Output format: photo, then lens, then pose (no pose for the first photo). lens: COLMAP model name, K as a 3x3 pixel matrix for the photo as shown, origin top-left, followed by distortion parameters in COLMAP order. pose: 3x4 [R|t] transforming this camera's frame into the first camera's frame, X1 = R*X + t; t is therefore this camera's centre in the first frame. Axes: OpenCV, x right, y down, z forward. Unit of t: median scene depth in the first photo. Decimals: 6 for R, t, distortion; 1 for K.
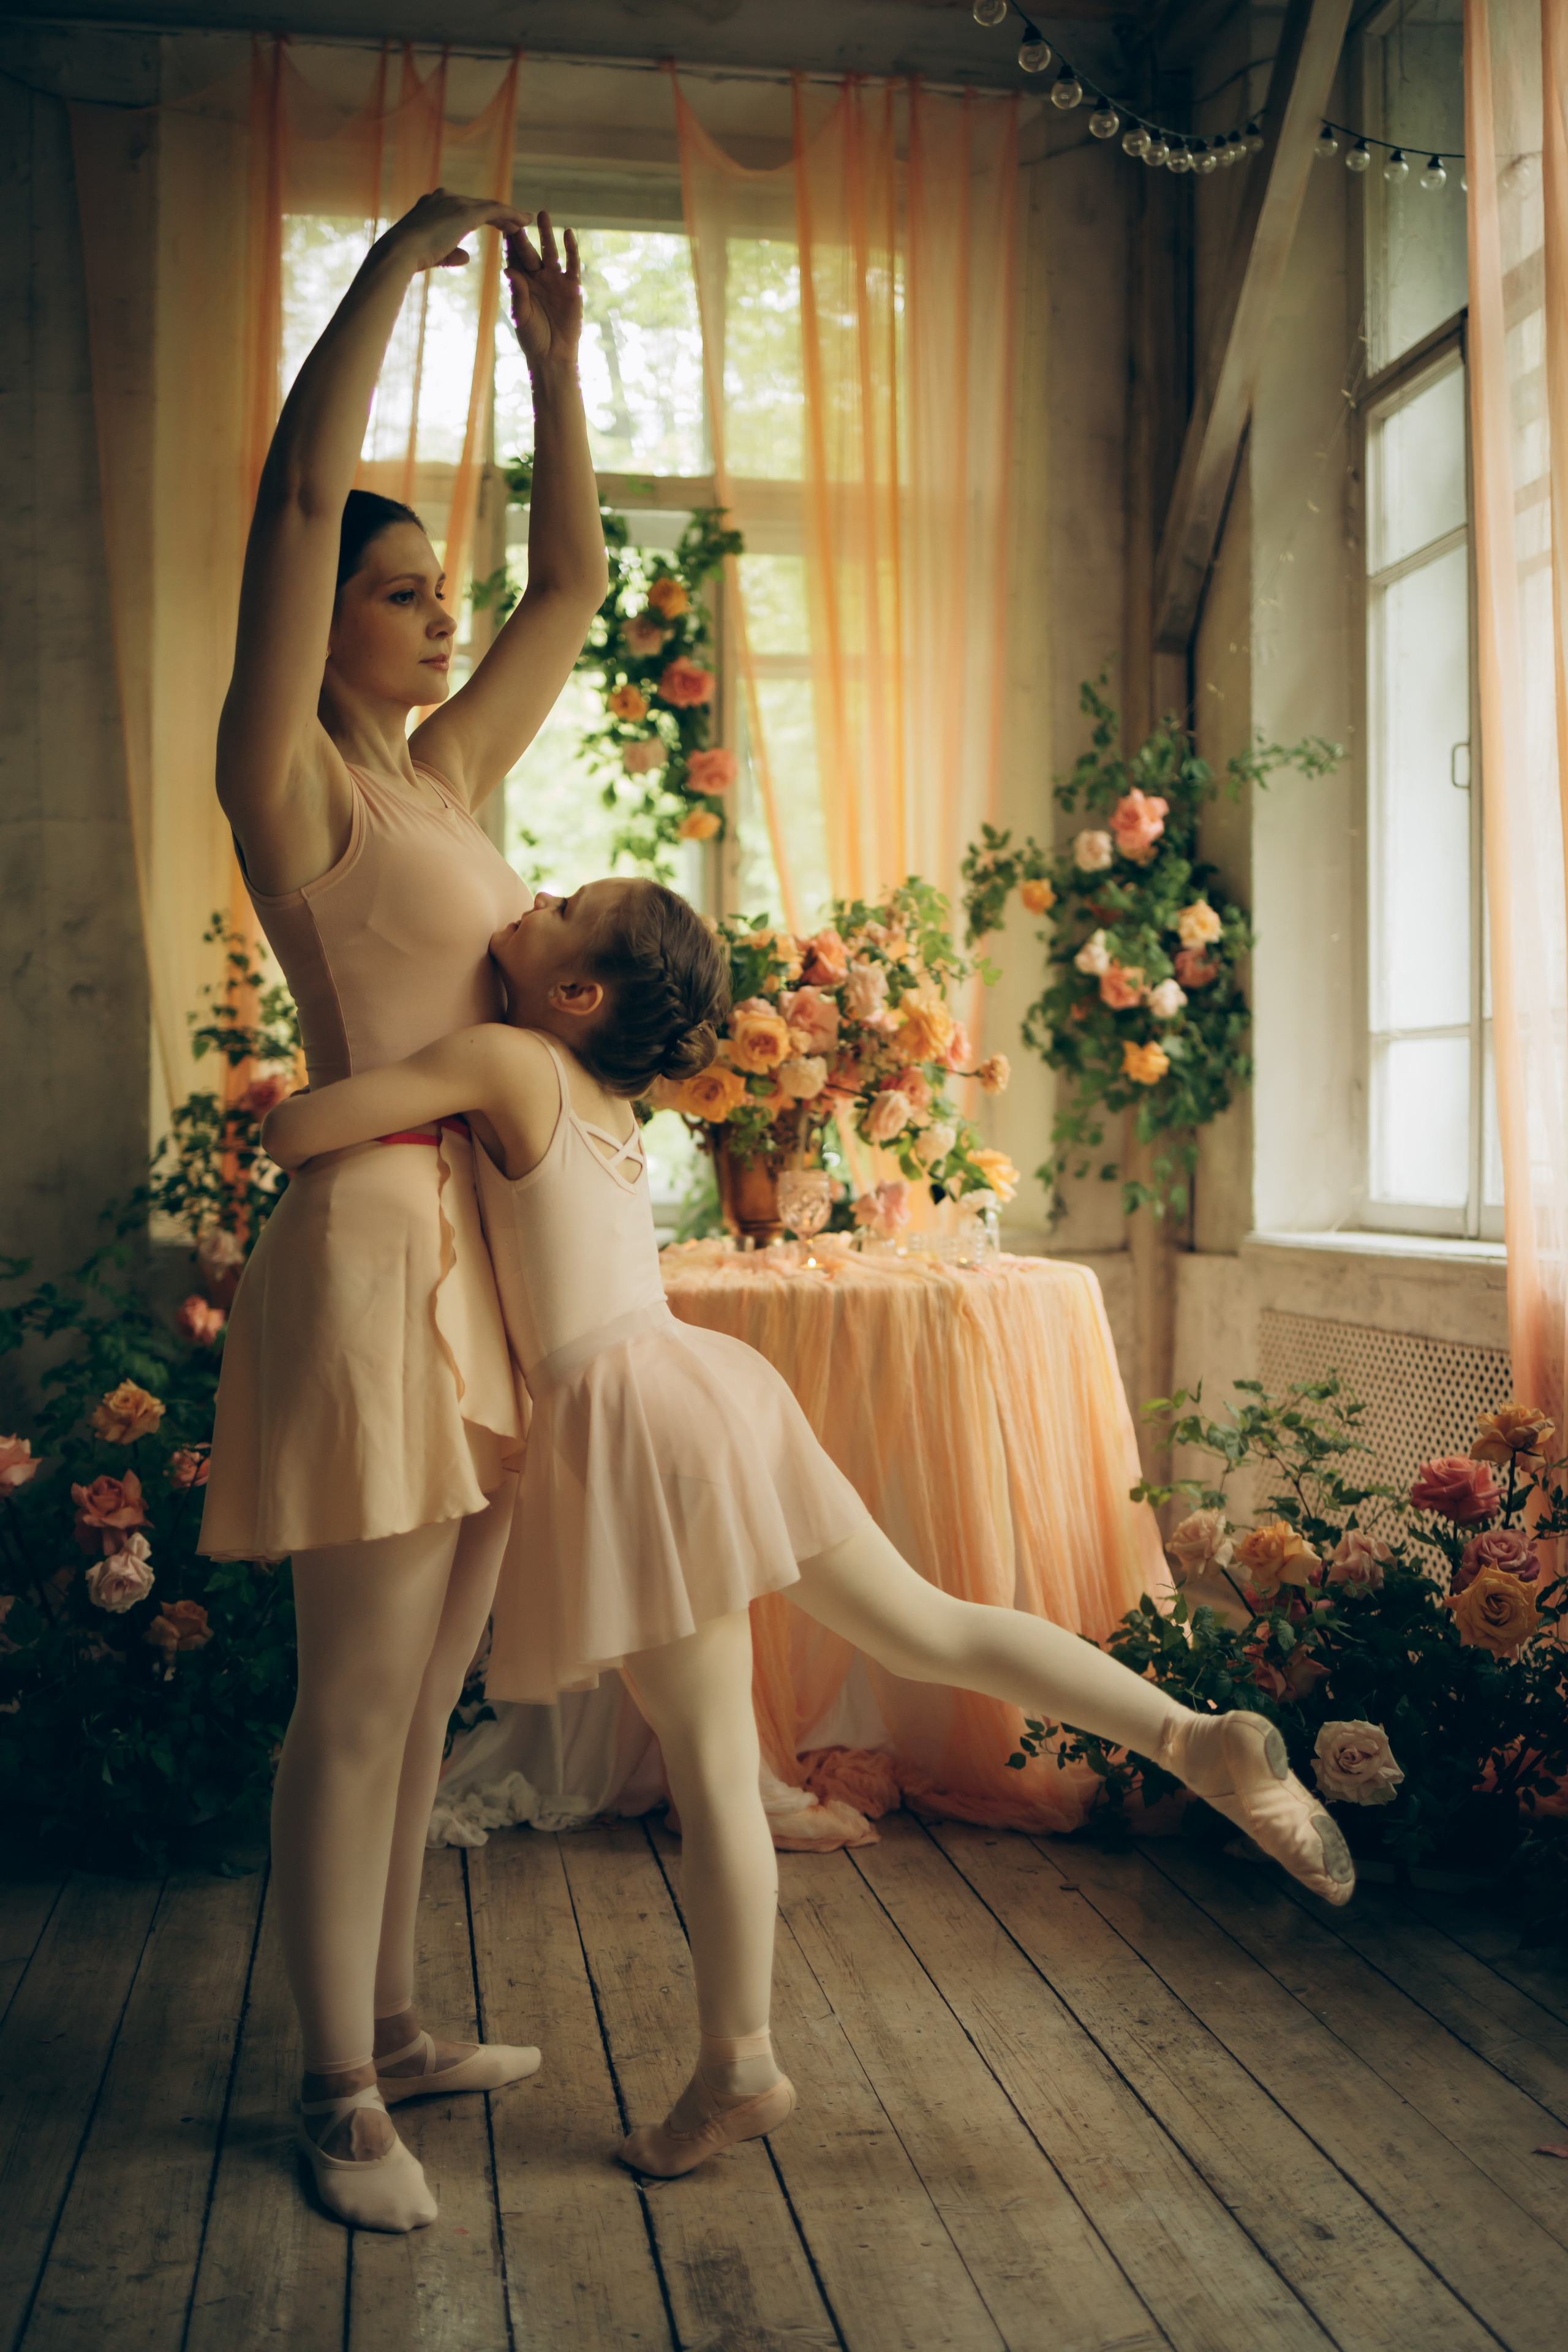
lens RADIAL K [[2354.6, 0, 784.0], [0, 2354.6, 1176.0], [0, 0, 1]] dist [-0.048975, 0.003877]
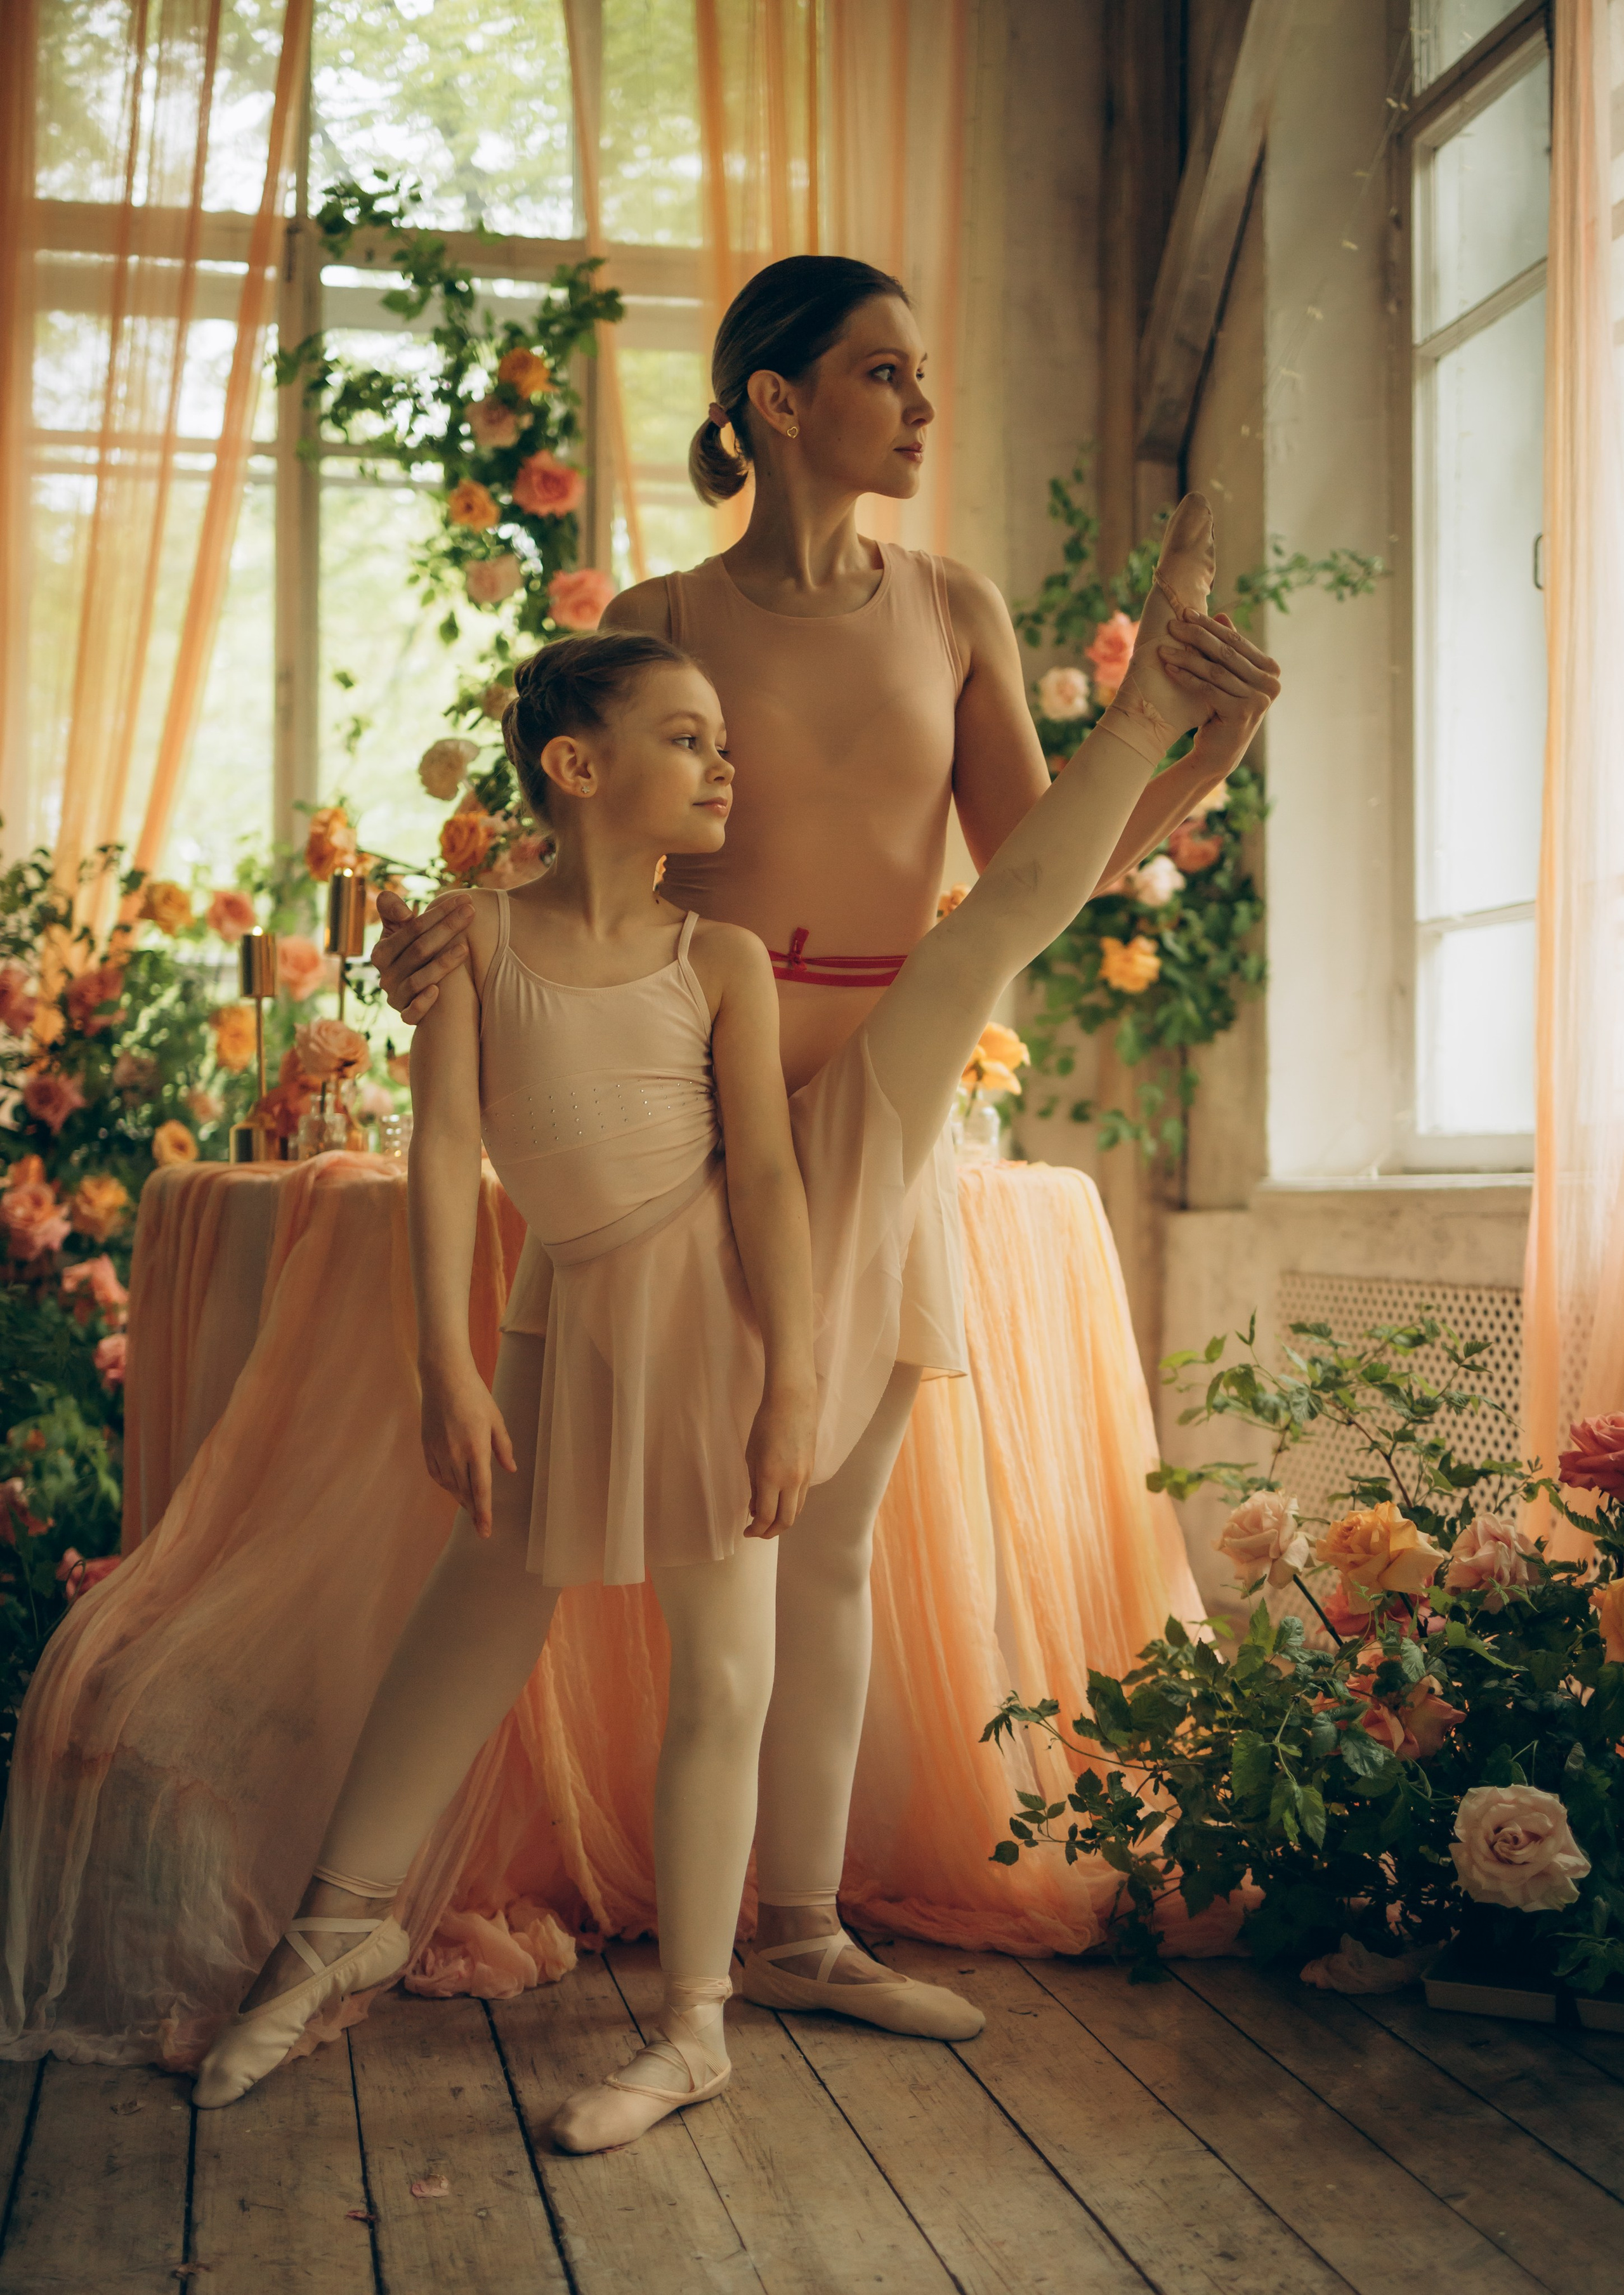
lens RADIAL K [[2556.0, 0, 814.9], [0, 2556.0, 1212.6], [0, 0, 1]] dist [-0.027964, -0.034000]
pose [[0.998487, 0.000944, 0.054972, 0.001287], [-0.000748, 0.999993, -0.003579, 0.050183], [-0.054975, 0.003532, 0.998482, 0.198557]]
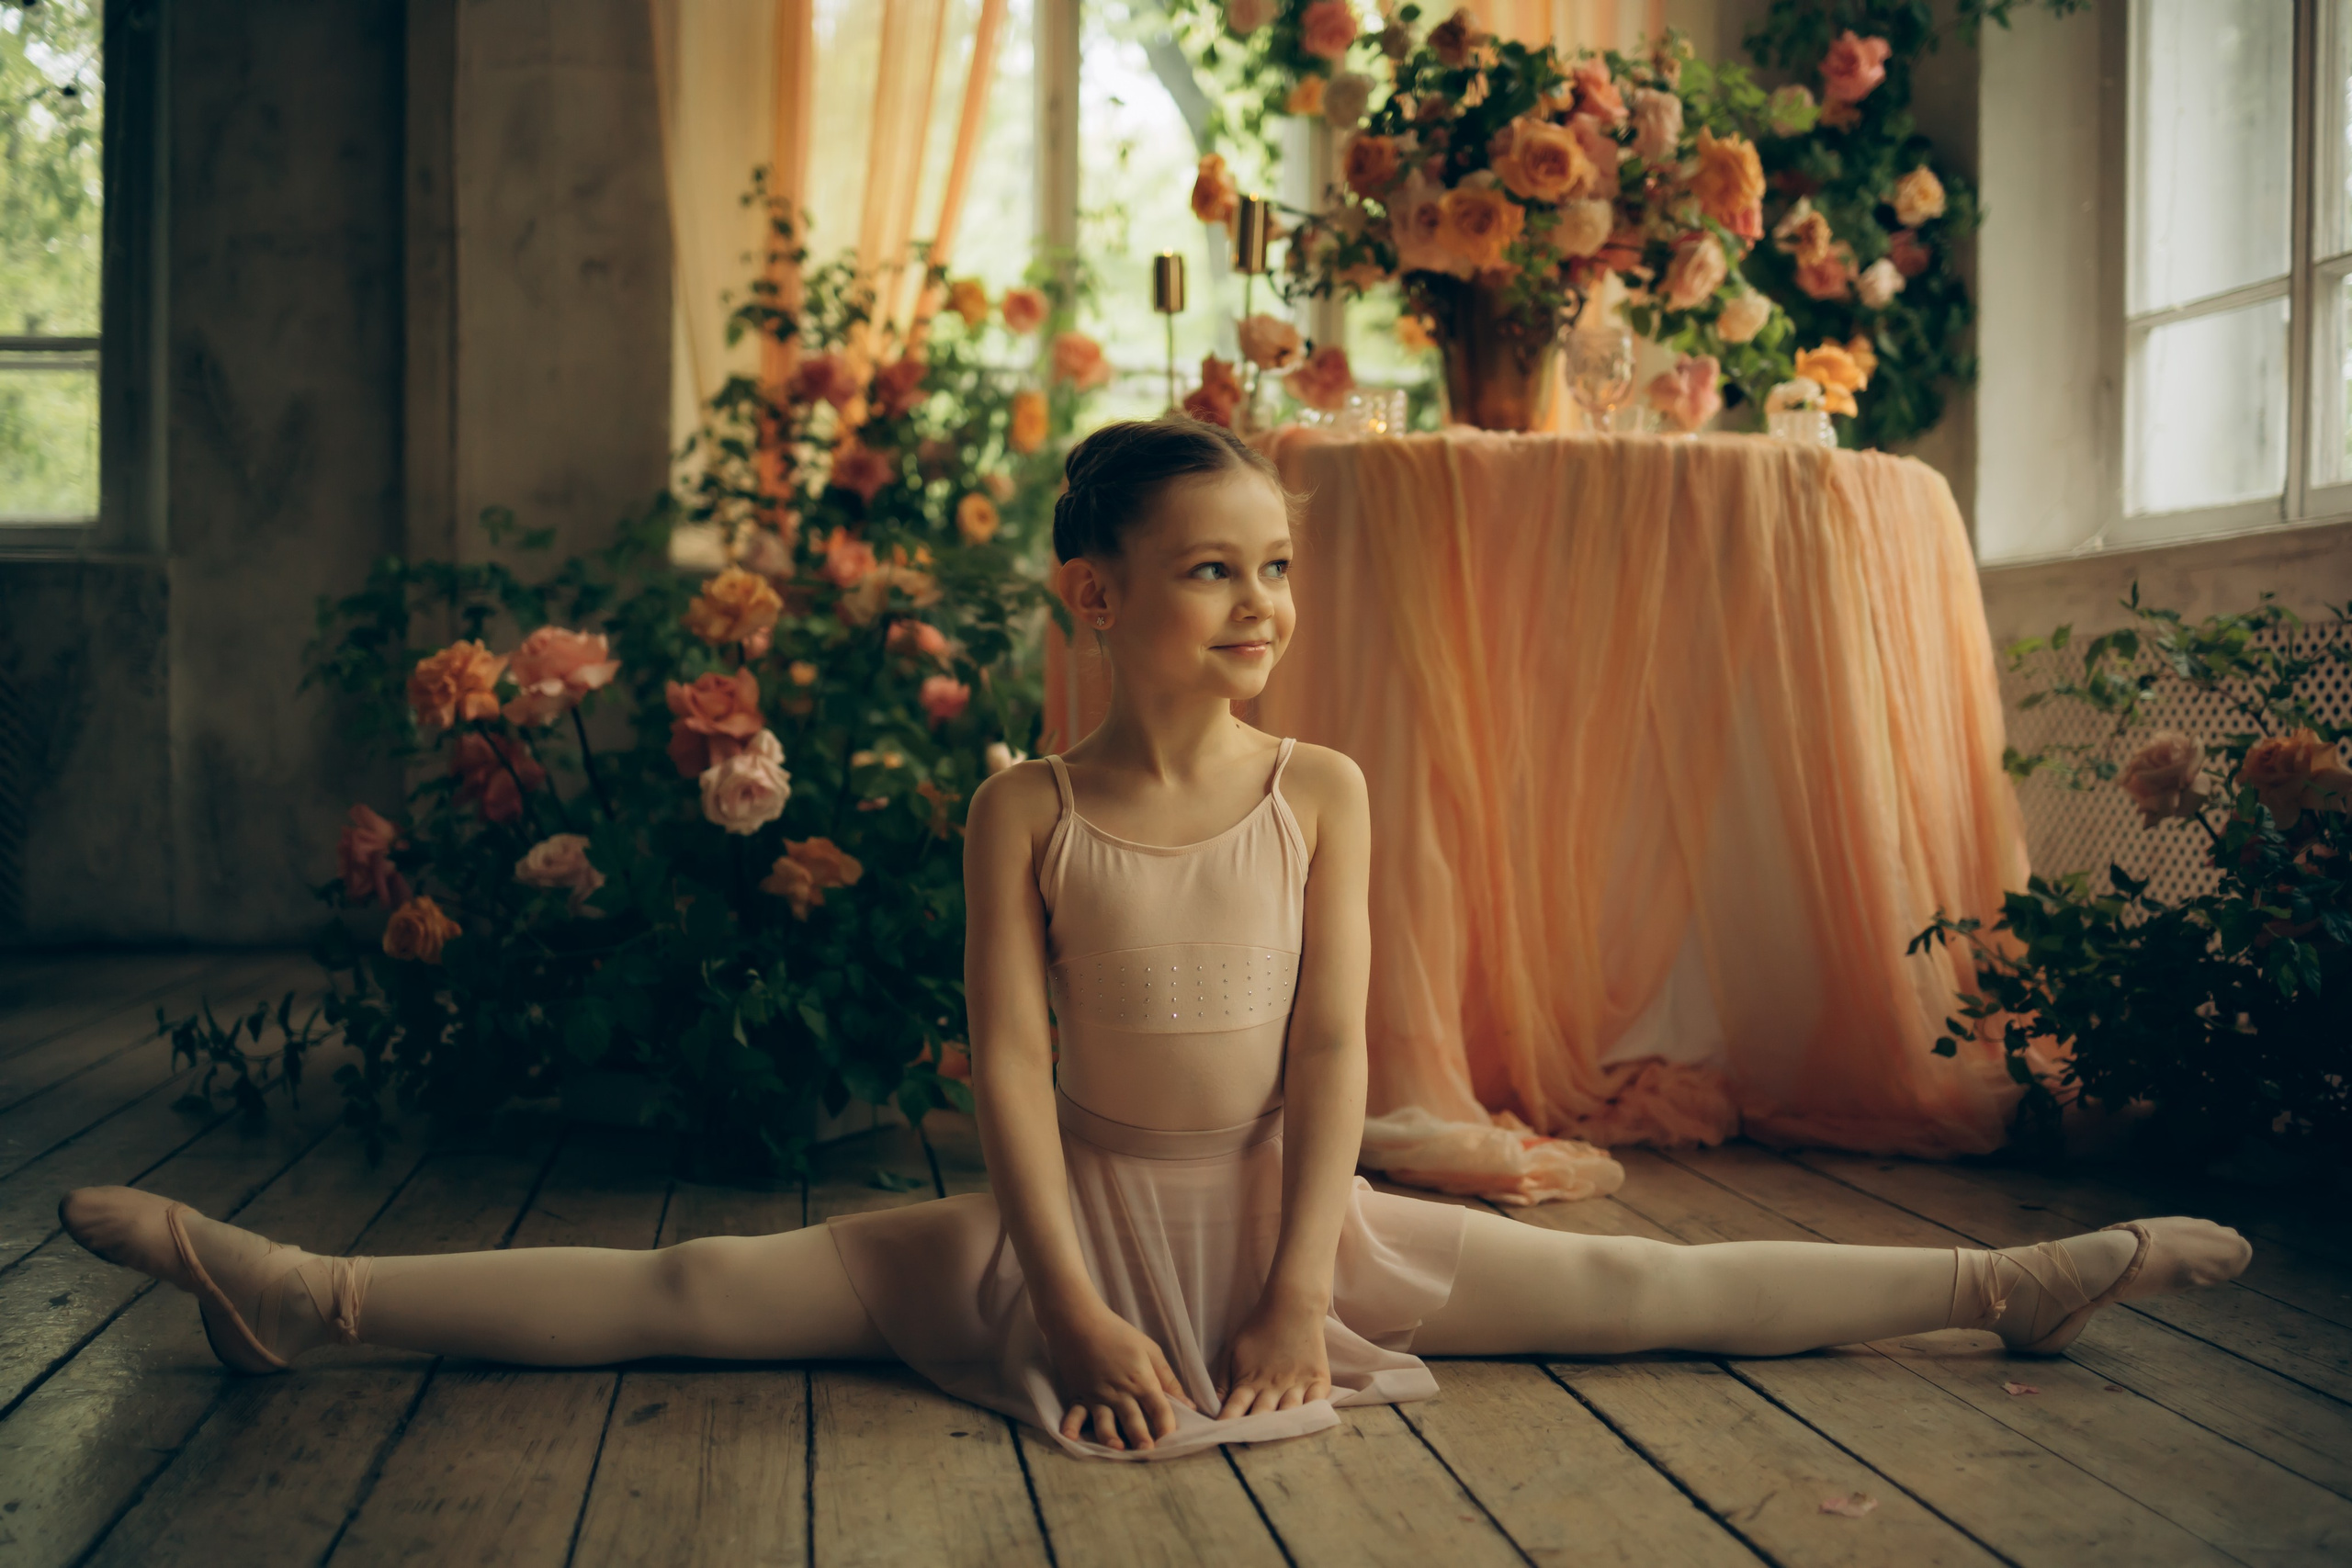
lens RADIAL K [[2354.3, 0, 1176.0], [0, 2354.3, 784.0], [0, 0, 1]] dist [-0.048975, 0.003877]
pose [[0.999930, 0.011453, -0.002803, -0.112231], [-0.011400, 0.999773, 0.017983, 0.120633], [0.003009, -0.017950, 0.999834, 0.198856]]
